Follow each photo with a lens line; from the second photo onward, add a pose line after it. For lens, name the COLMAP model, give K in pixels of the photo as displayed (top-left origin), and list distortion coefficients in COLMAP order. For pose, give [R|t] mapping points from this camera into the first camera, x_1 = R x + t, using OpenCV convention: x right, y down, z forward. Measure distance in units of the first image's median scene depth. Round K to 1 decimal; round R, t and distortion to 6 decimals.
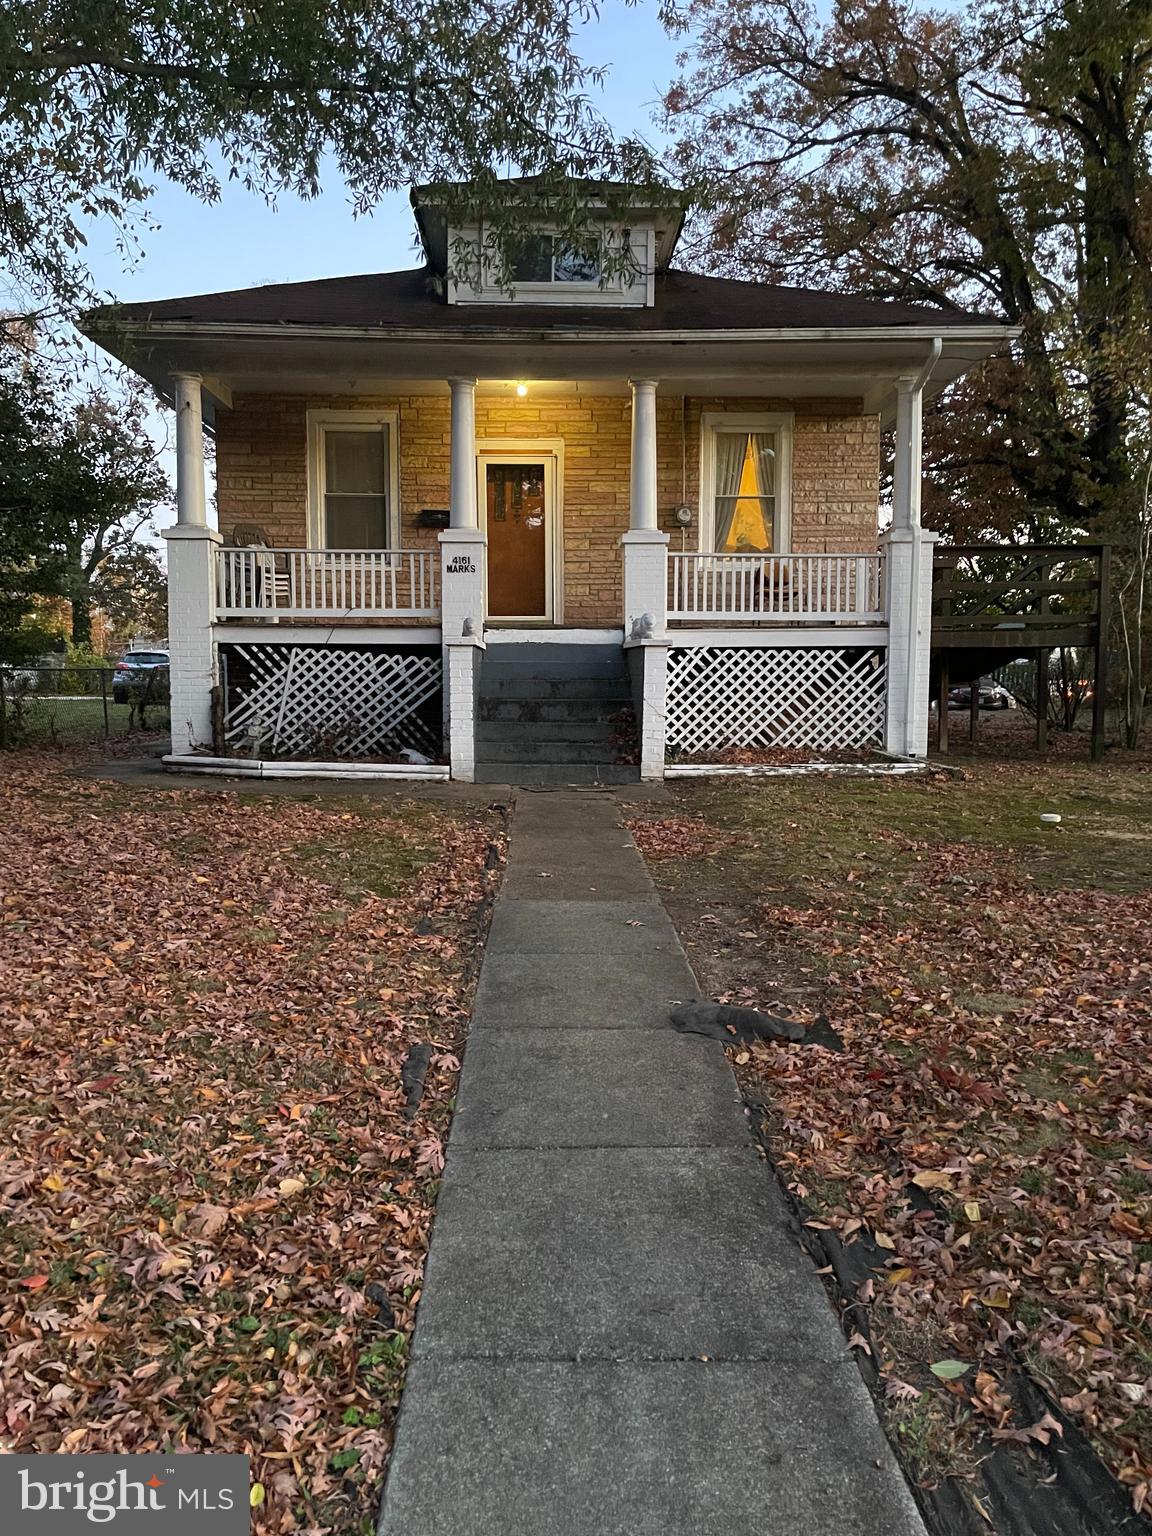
lens RADIAL K [[1168.8, 0, 571.3], [0, 1168.8, 751.2], [0, 0, 1]] dist [0.114960, -0.150124]
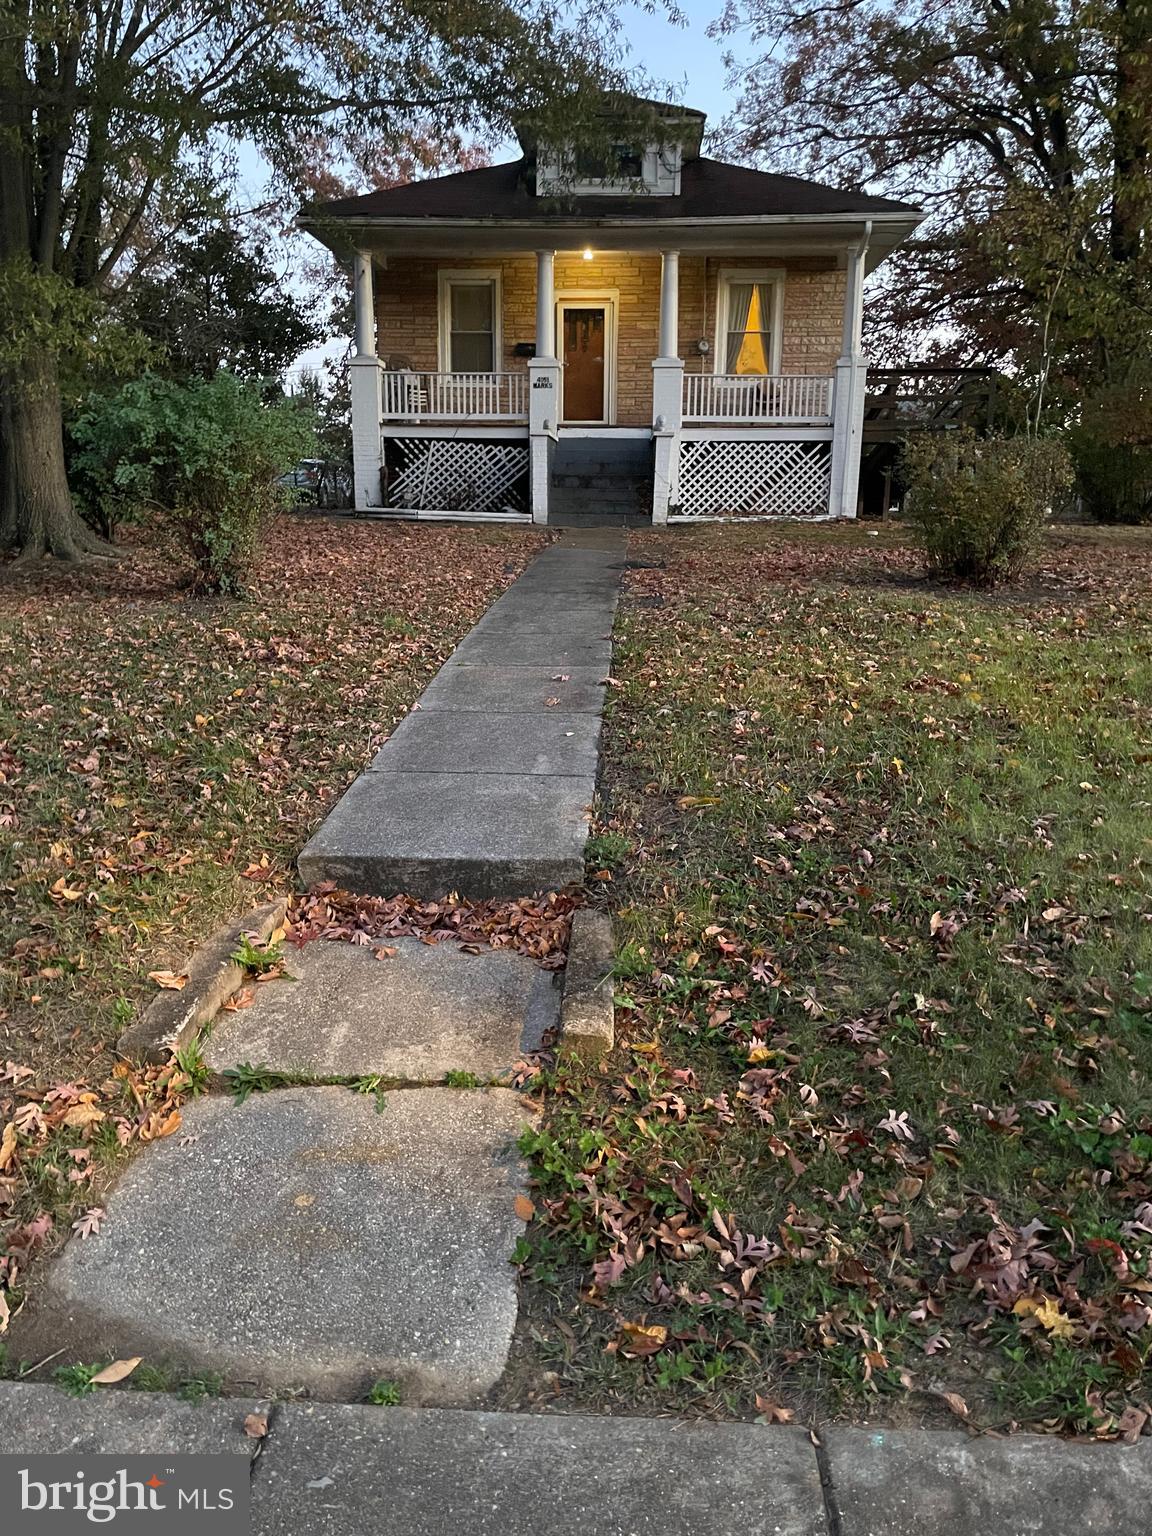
lens RADIAL K [[1168.4, 0, 565.3], [0, 1168.4, 744.1], [0, 0, 1]] dist [0.108630, -0.136142]
pose [[0.995849, 0.026403, -0.087103, 0.075618], [-0.014293, 0.990491, 0.136834, 0.088258], [0.089888, -0.135021, 0.986757, -0.526437]]
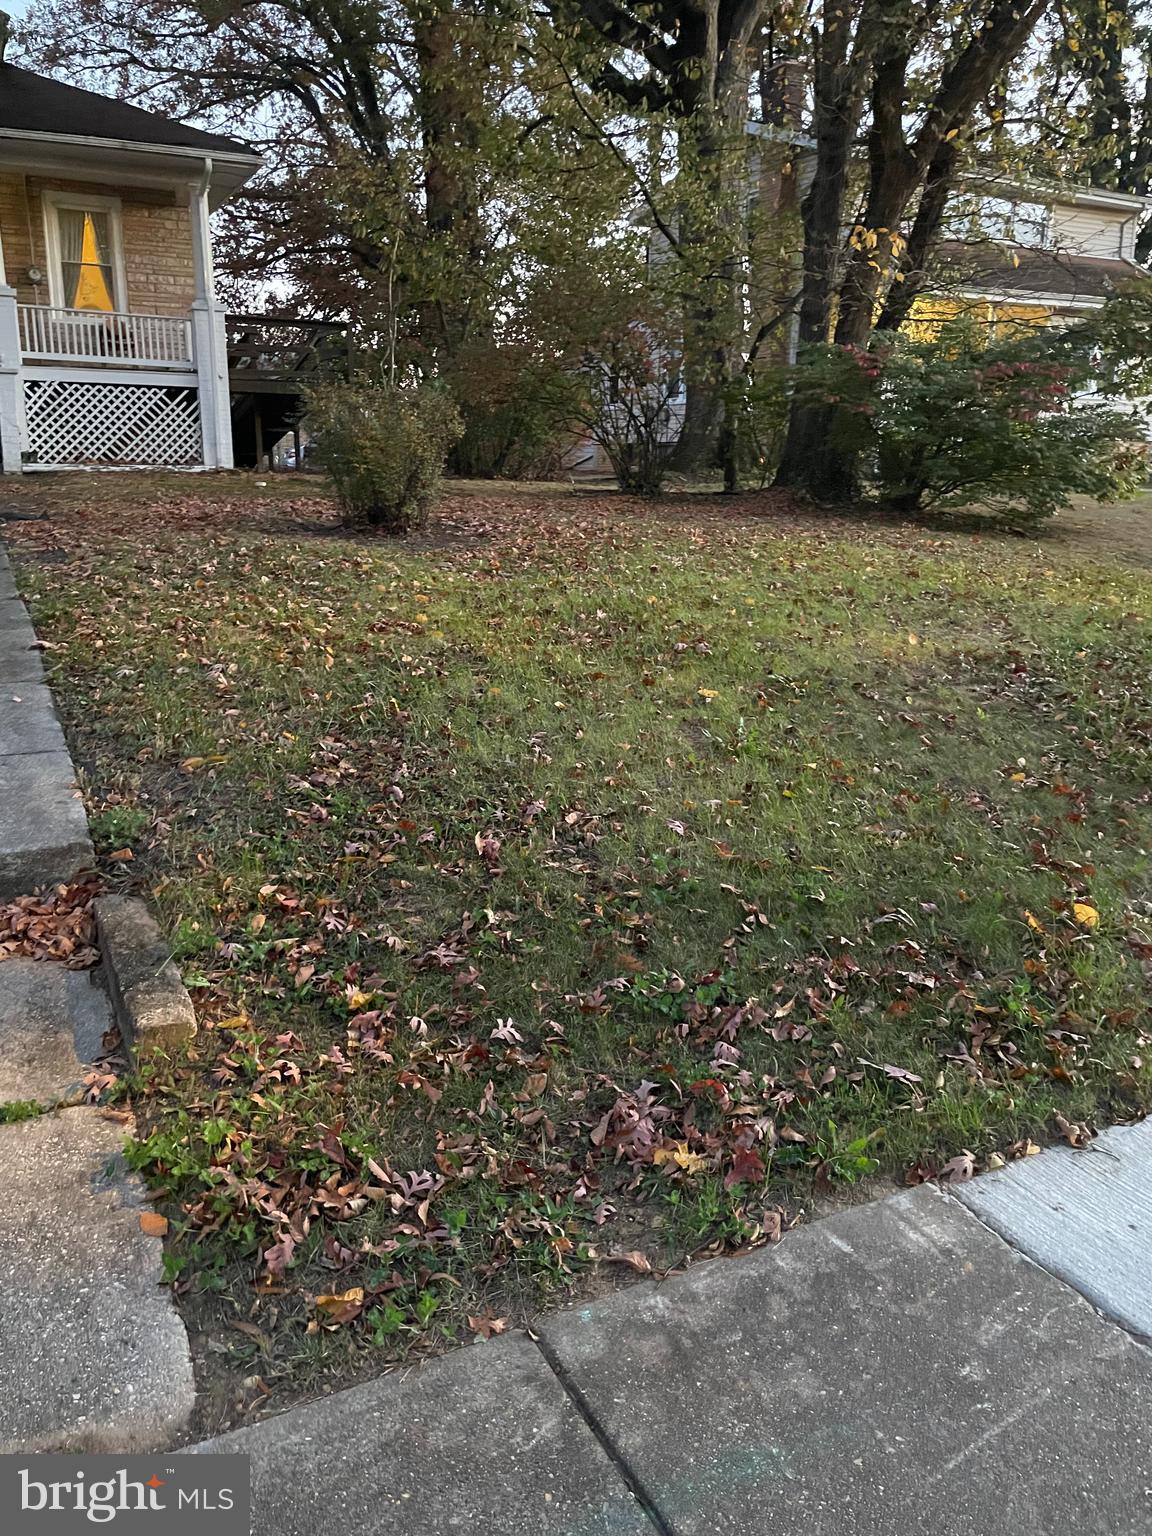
lens RADIAL K [[1168.8, 0, 571.3], [0, 1168.8, 751.2], [0, 0, 1]] dist [0.114960, -0.150124]
pose [[0.905221, -0.090427, 0.415209, 0.043988], [0.016714, 0.983917, 0.177844, 0.092735], [-0.424613, -0.154048, 0.892173, -0.515807]]
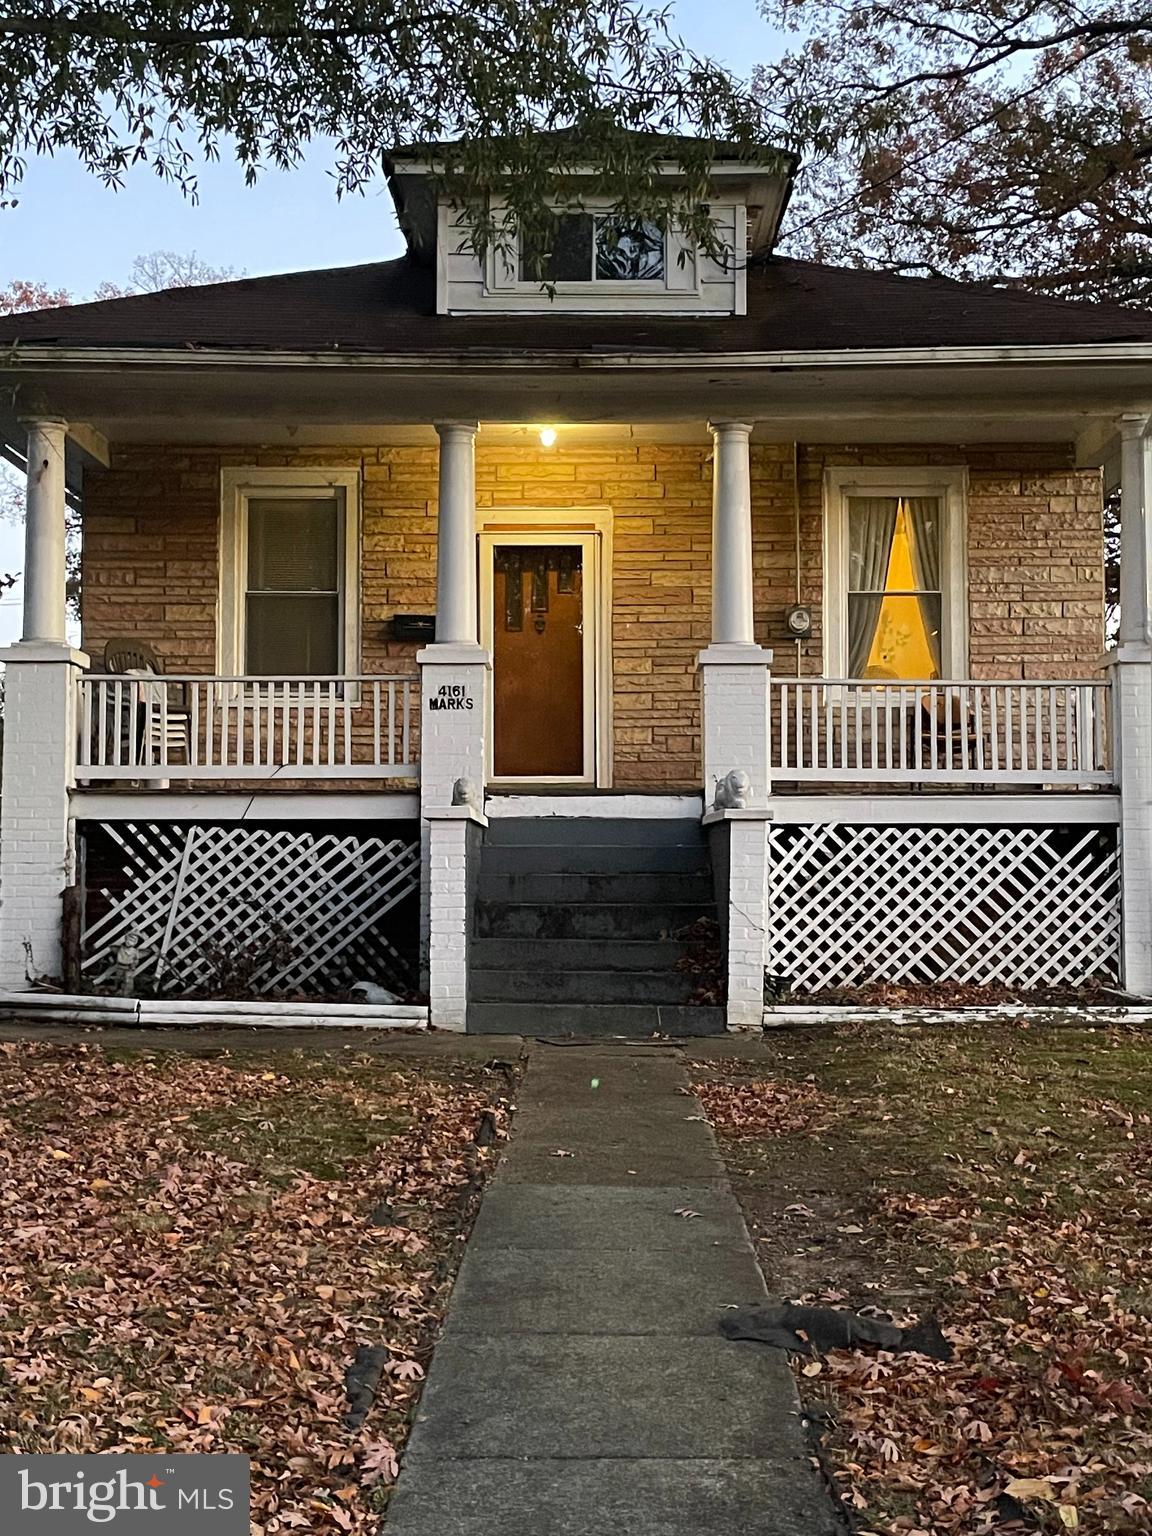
lens RADIAL K [[1991.6, 0, 578.8], [0, 1991.6, 758.6], [0, 0, 1]] dist [0.124025, -0.032271]
pose [[0.999438, -0.001993, -0.033471, 0.013310], [-0.002249, 0.991998, -0.126234, 0.013442], [0.033454, 0.126238, 0.991436, -0.086630]]
